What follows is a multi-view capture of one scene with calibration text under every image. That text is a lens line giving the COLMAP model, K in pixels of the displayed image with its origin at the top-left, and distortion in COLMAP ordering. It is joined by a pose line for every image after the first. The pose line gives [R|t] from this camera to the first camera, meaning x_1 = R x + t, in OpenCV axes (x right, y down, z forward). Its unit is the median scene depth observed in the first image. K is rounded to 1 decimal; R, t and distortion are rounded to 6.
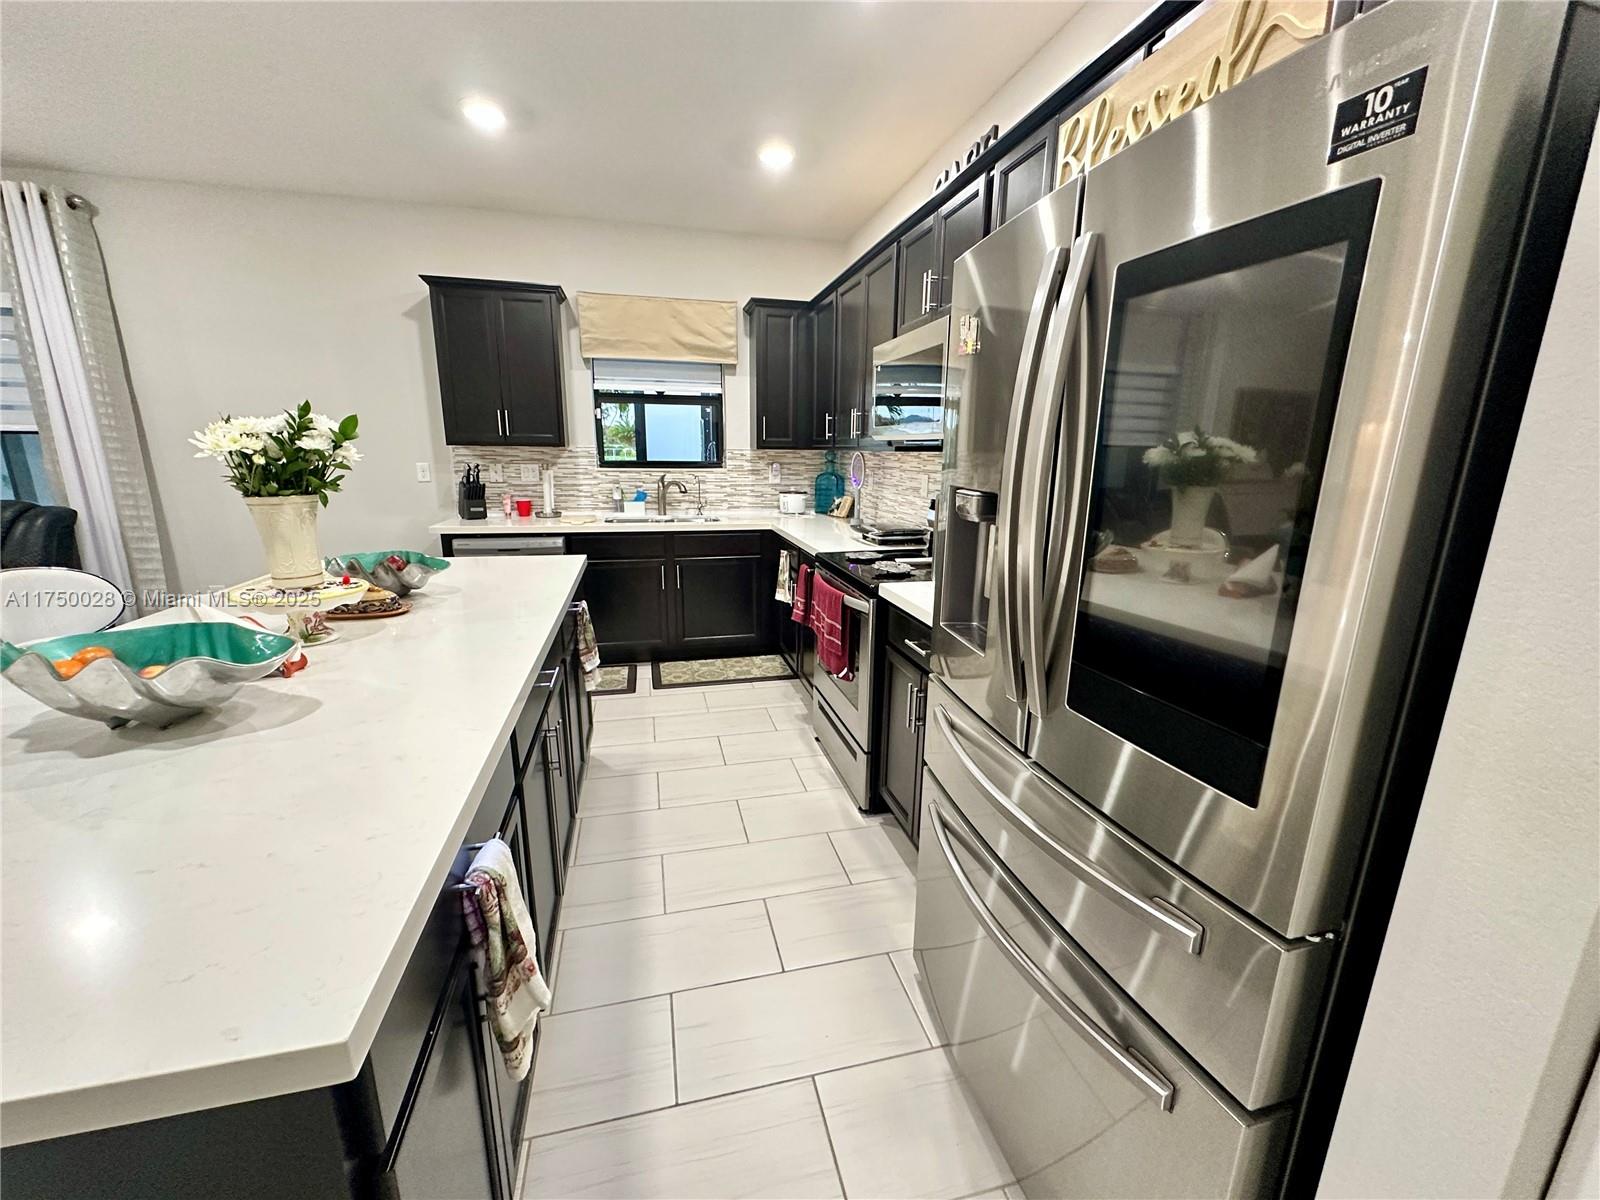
lens RADIAL K [[642.3, 0, 803.4], [0, 642.3, 599.2], [0, 0, 1]] dist [-0.001838, 0.000768]
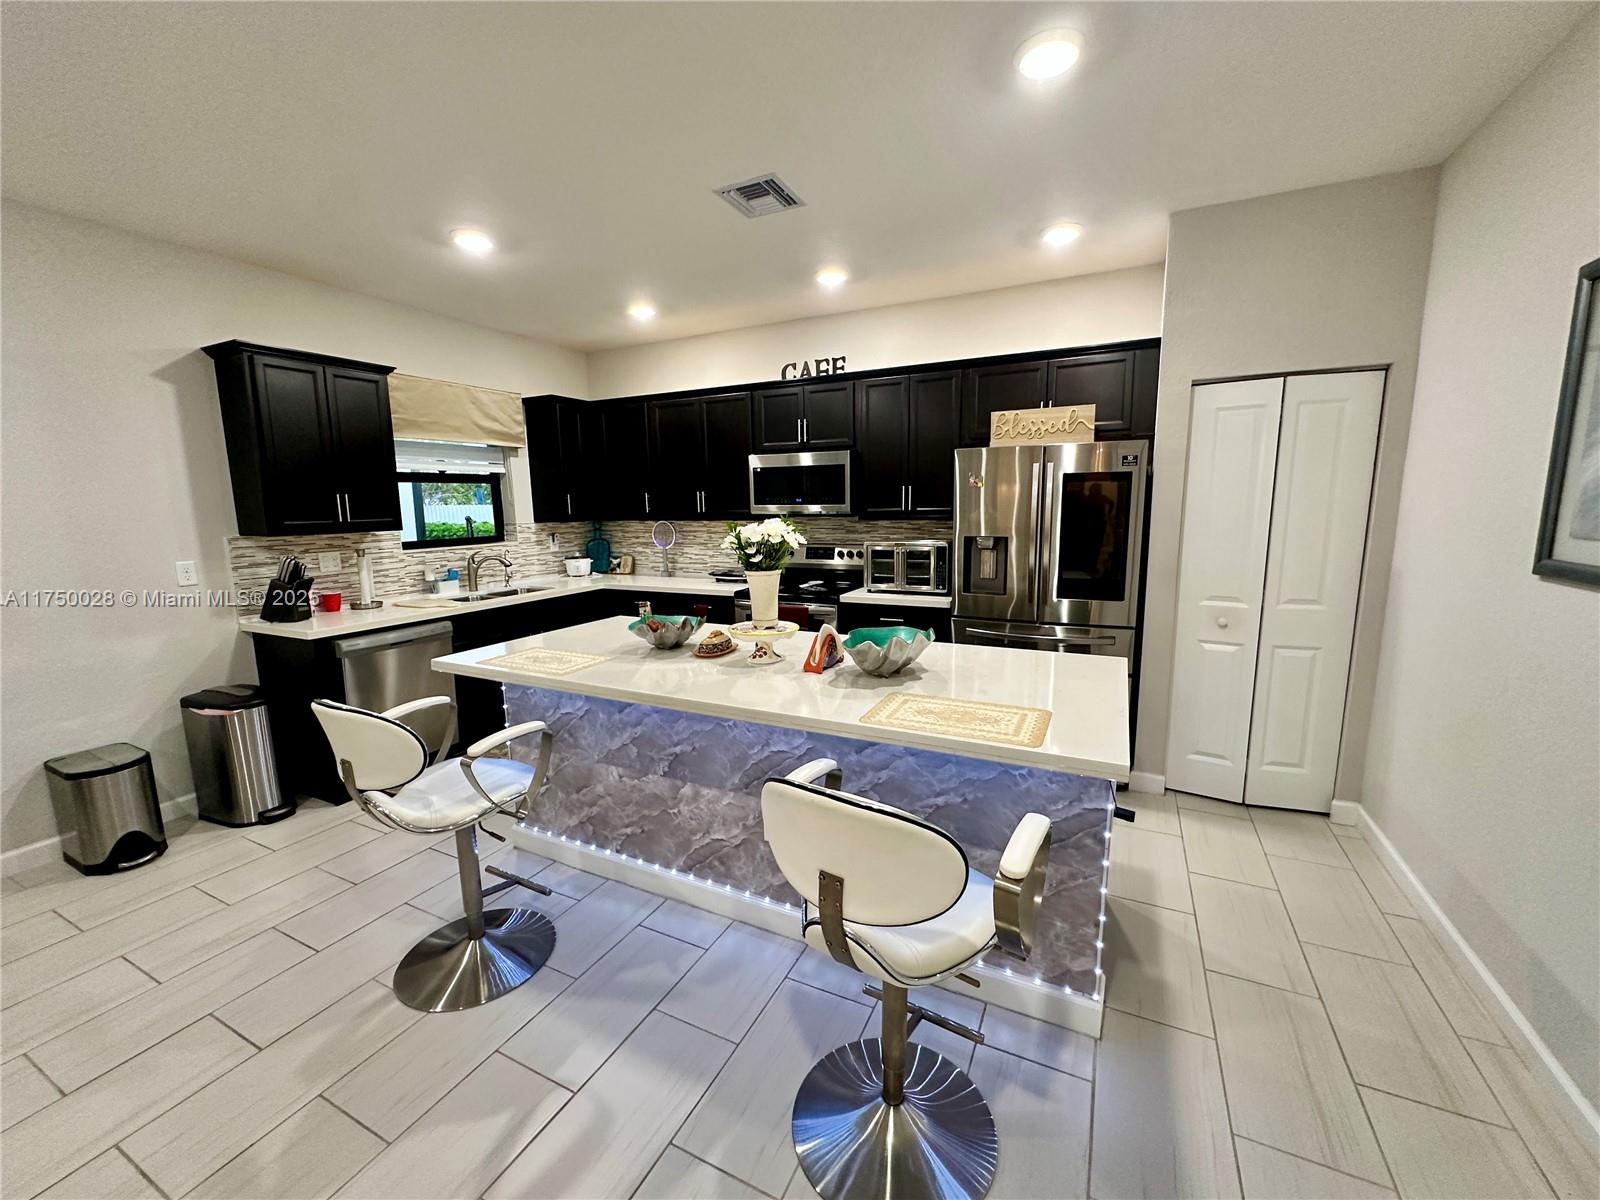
lens RADIAL K [[642.3, 0, 799.9], [0, 642.3, 600.9], [0, 0, 1]] dist [-0.001838, 0.000768]
pose [[0.641082, -0.141807, 0.754258, -0.660115], [0.198543, 0.979970, 0.015490, -0.029999], [-0.741346, 0.139822, 0.656396, -0.040452]]
